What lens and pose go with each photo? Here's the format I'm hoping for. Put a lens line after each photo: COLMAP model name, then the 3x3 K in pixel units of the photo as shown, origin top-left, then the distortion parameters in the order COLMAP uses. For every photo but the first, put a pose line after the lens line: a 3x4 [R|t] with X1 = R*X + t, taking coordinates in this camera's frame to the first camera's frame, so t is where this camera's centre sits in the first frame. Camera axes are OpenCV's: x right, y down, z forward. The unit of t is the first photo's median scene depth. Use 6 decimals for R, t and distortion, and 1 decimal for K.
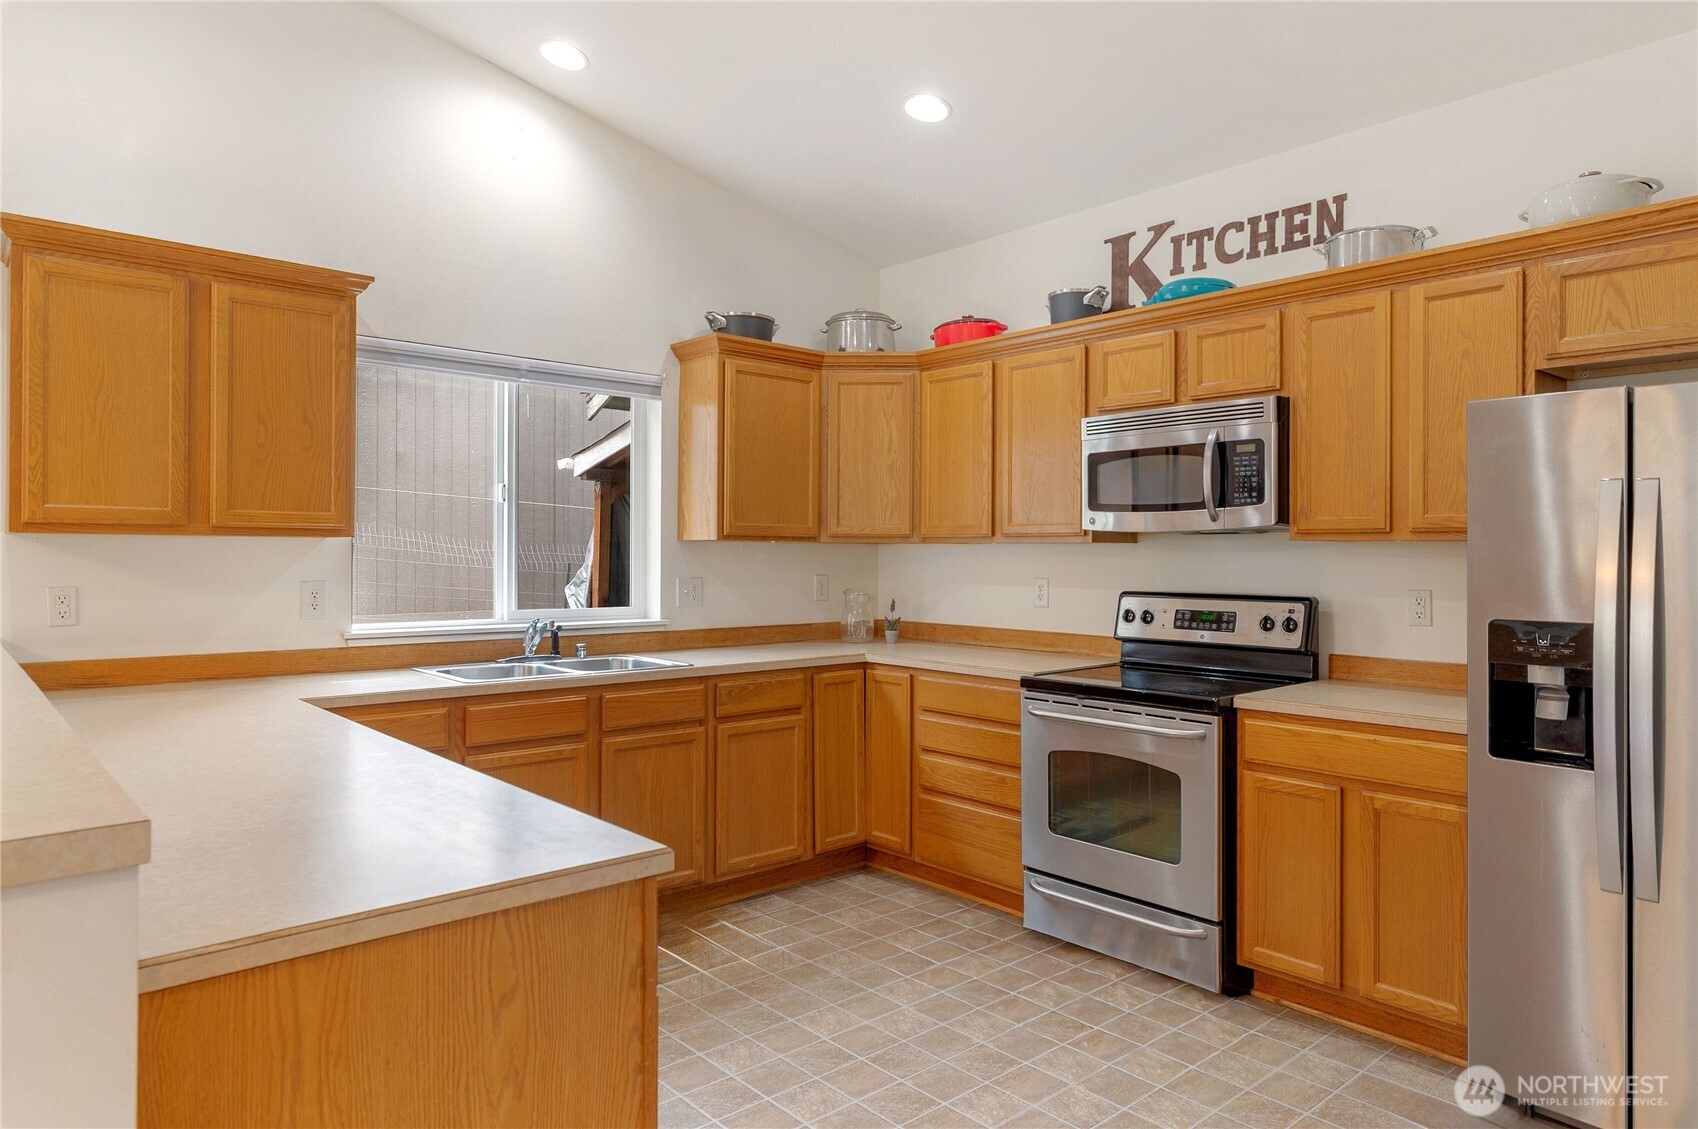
lens RADIAL K [[1052.3, 0, 885.6], [0, 1052.3, 553.2], [0, 0, 1]] dist [0.000848, 0.002199]
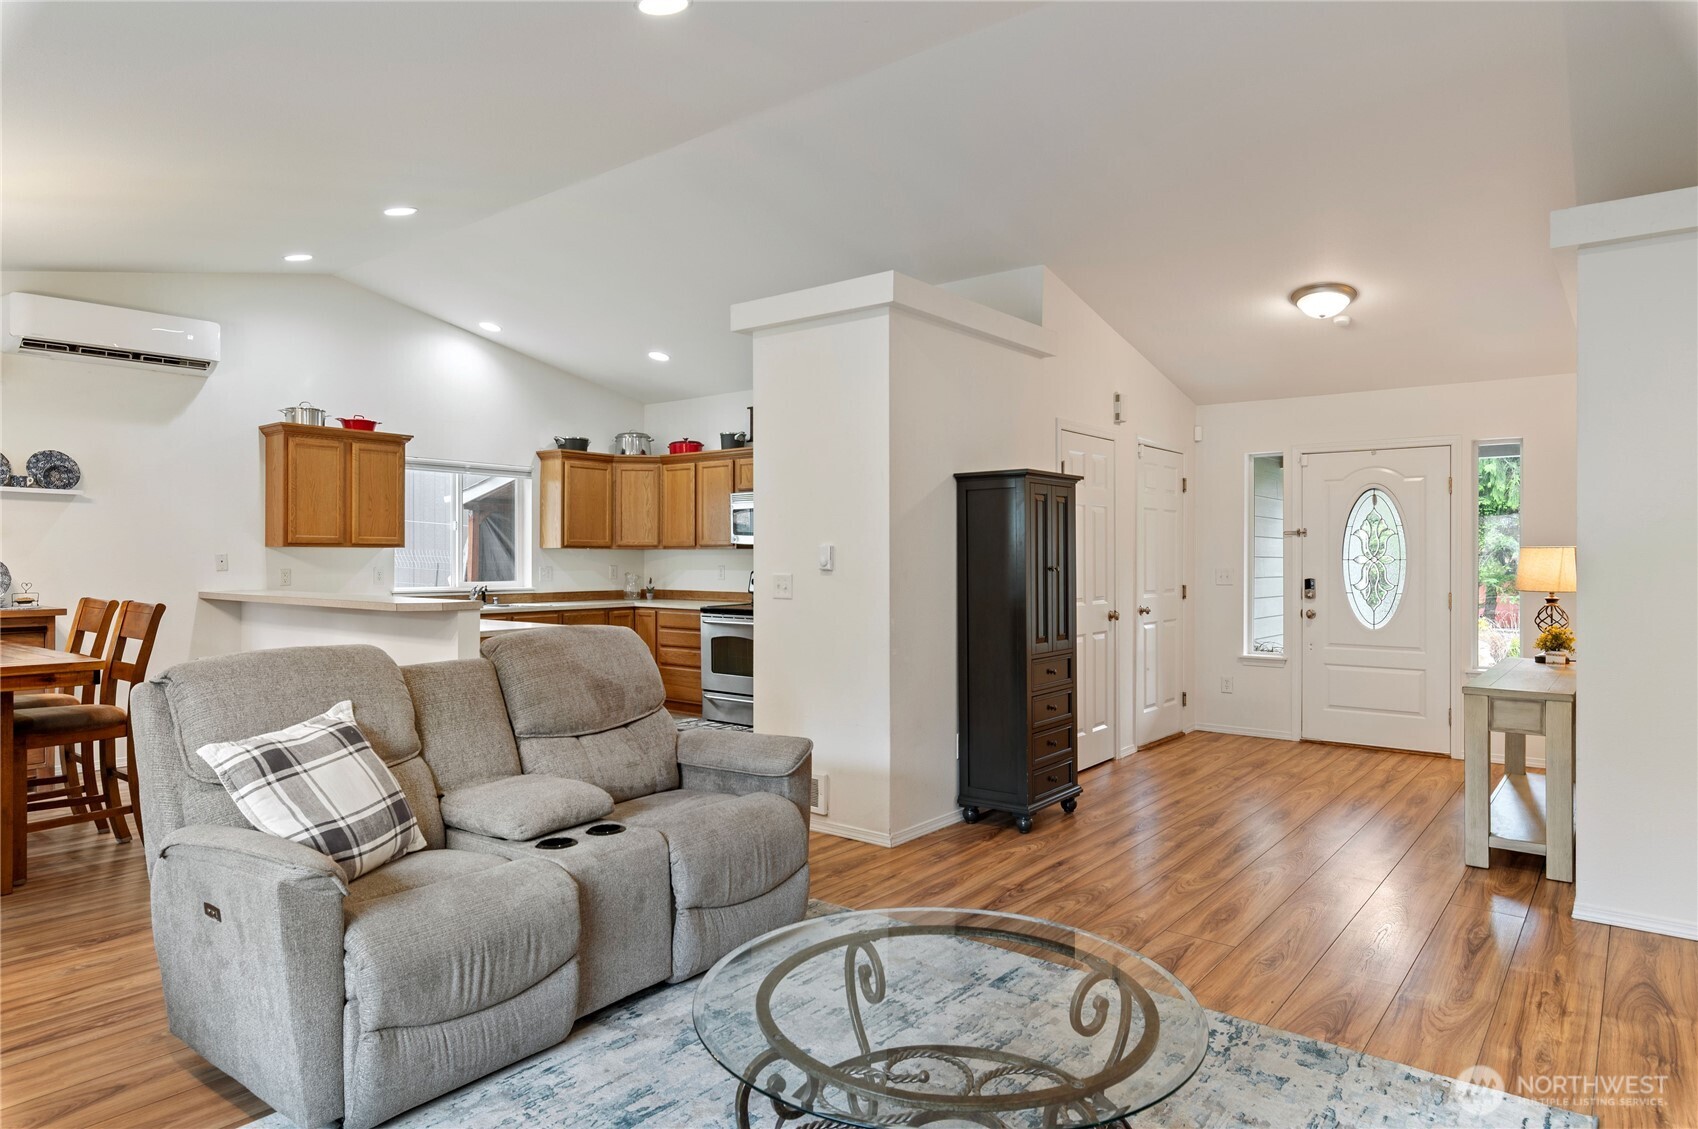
lens RADIAL K [[1008.8, 0, 845.3], [0, 1008.8, 557.0], [0, 0, 1]] dist [0.001756, -0.000561]
pose [[0.987751, -0.004828, 0.155966, 0.094612], [0.004796, 0.999988, 0.000582, 0.007211], [-0.155967, 0.000173, 0.987762, -1.202487]]
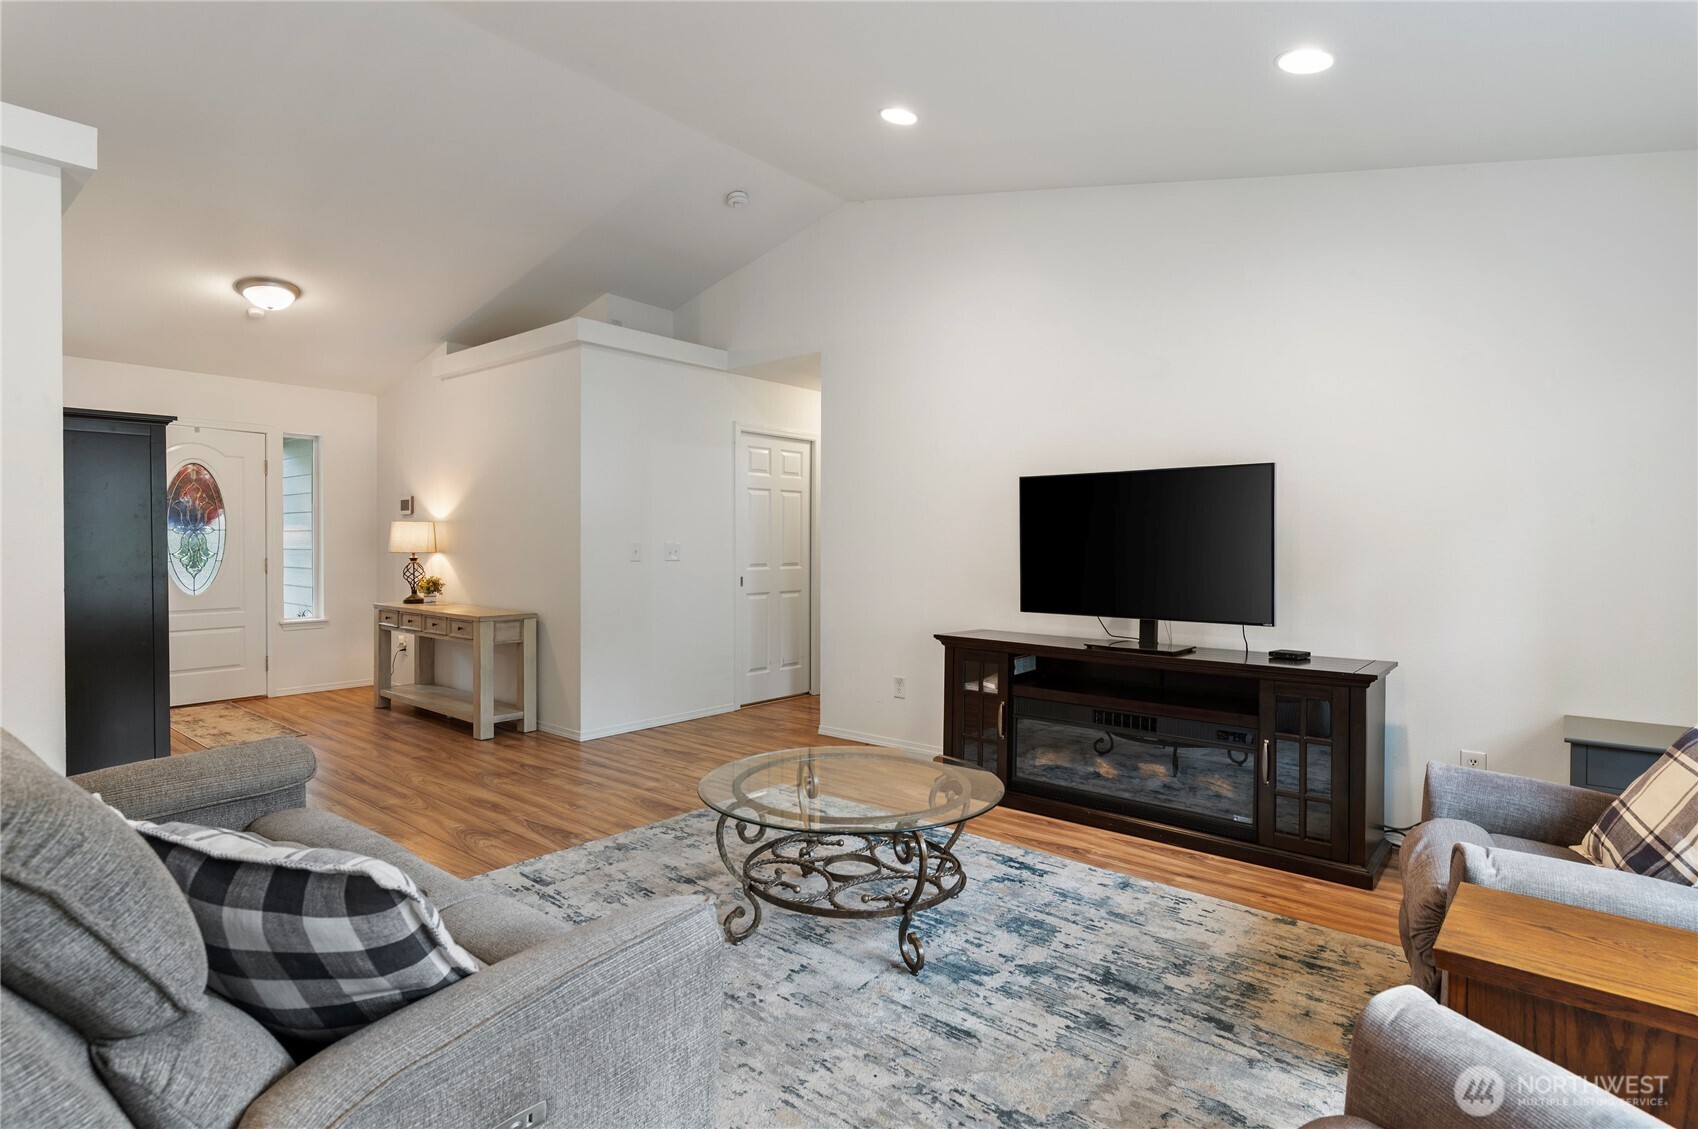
lens RADIAL K [[857.4, 0, 849.2], [0, 857.4, 548.6], [0, 0, 1]] dist [0.001316, -0.000769]
pose [[-0.127161, -0.014896, 0.991770, -0.501006], [-0.003871, 0.999887, 0.014522, 0.024814], [-0.991874, -0.001992, -0.127205, -0.591334]]
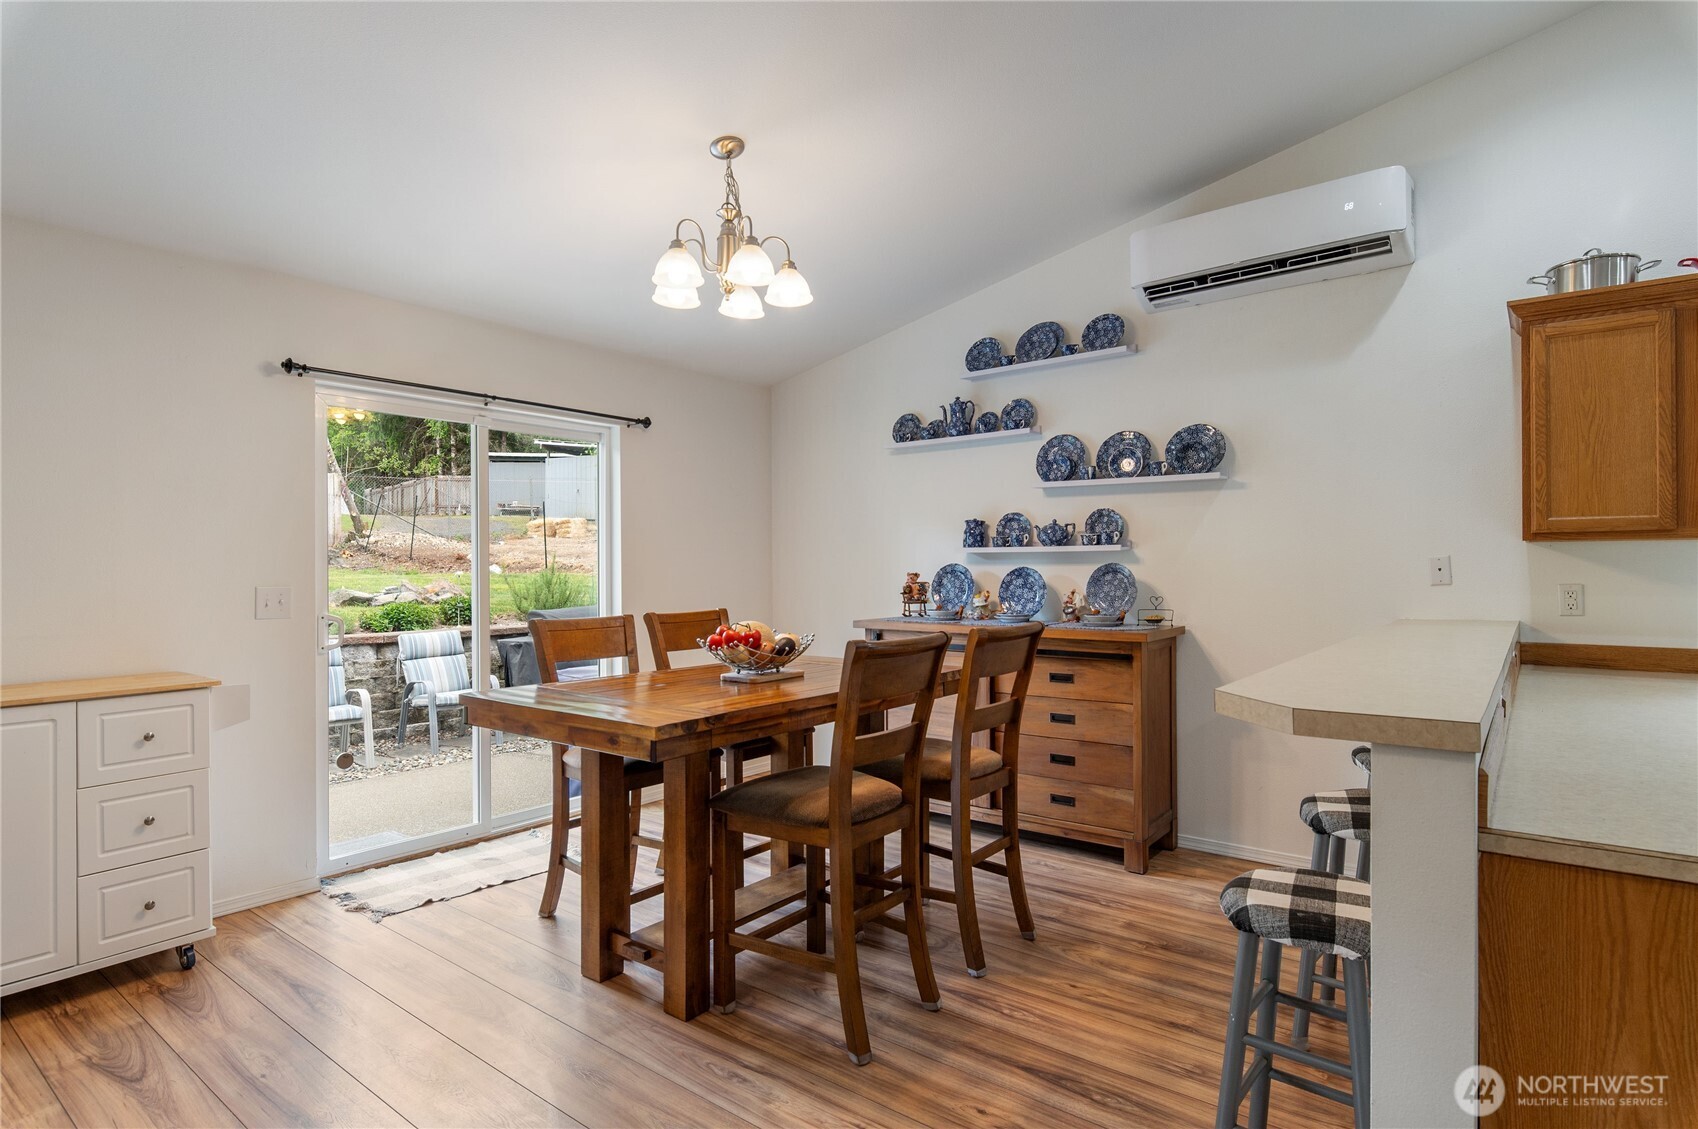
lens RADIAL K [[885.1, 0, 848.2], [0, 885.1, 567.3], [0, 0, 1]] dist [-0.002236, -0.001028]
pose [[0.162300, -0.008496, -0.986705, 0.091011], [0.005715, 0.999954, -0.007670, 0.012507], [0.986725, -0.004394, 0.162341, -0.009393]]
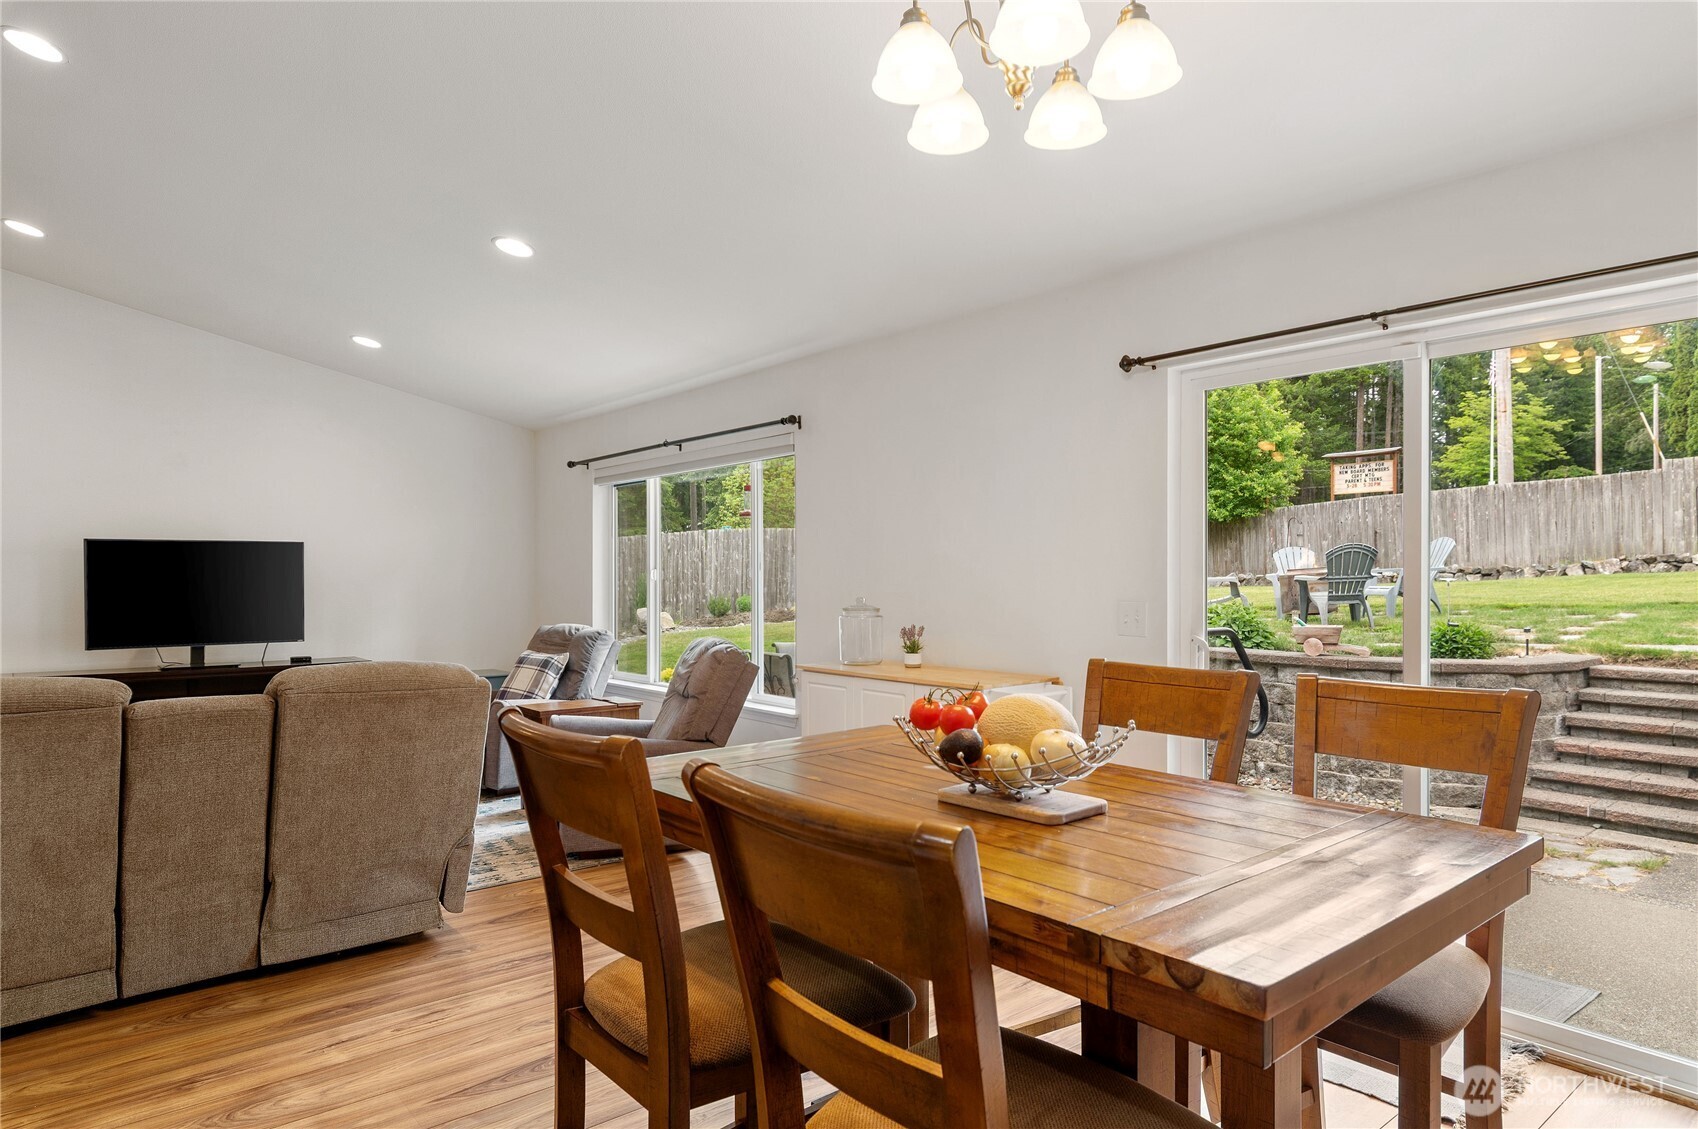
lens RADIAL K [[1006.2, 0, 851.4], [0, 1006.2, 572.2], [0, 0, 1]] dist [-0.000835, 0.001091]
pose [[-0.998926, -0.005800, 0.045963, -0.690934], [-0.005892, 0.999981, -0.001875, -0.003701], [-0.045951, -0.002144, -0.998941, 0.547018]]
